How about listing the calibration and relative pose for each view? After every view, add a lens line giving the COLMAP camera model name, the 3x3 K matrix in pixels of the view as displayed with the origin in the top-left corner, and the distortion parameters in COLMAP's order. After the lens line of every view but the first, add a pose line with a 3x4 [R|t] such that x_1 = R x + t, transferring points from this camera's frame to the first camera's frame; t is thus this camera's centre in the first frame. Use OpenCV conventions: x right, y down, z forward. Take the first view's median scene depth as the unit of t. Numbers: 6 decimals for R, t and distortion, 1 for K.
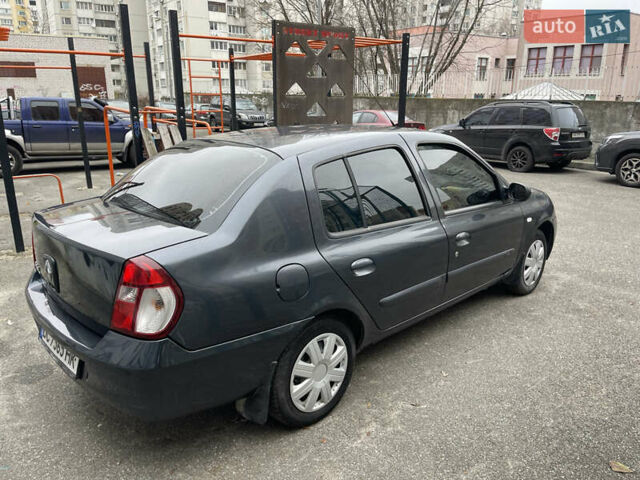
lens RADIAL K [[479.3, 0, 320.7], [0, 479.3, 240.5], [0, 0, 1]] dist [0.027012, -0.048583]
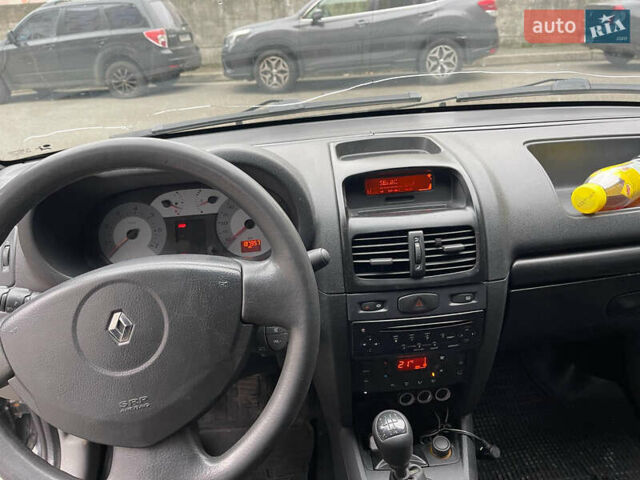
lens RADIAL K [[479.3, 0, 322.7], [0, 479.3, 238.6], [0, 0, 1]] dist [0.027012, -0.048583]
pose [[0.629646, -0.366852, 0.684811, 0.021922], [0.265165, 0.930033, 0.254413, -0.055388], [-0.730229, 0.021398, 0.682868, 0.310554]]
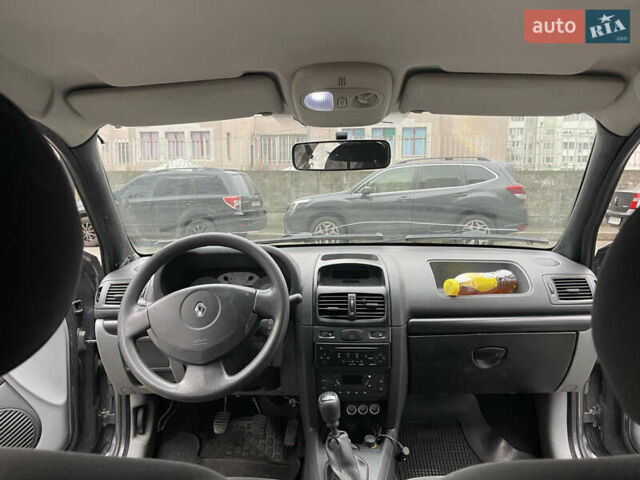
lens RADIAL K [[479.3, 0, 321.8], [0, 479.3, 238.3], [0, 0, 1]] dist [0.027012, -0.048583]
pose [[0.723491, -0.081995, 0.685447, -0.013118], [0.199695, 0.975328, -0.094108, -0.040788], [-0.660820, 0.204967, 0.722015, 0.260314]]
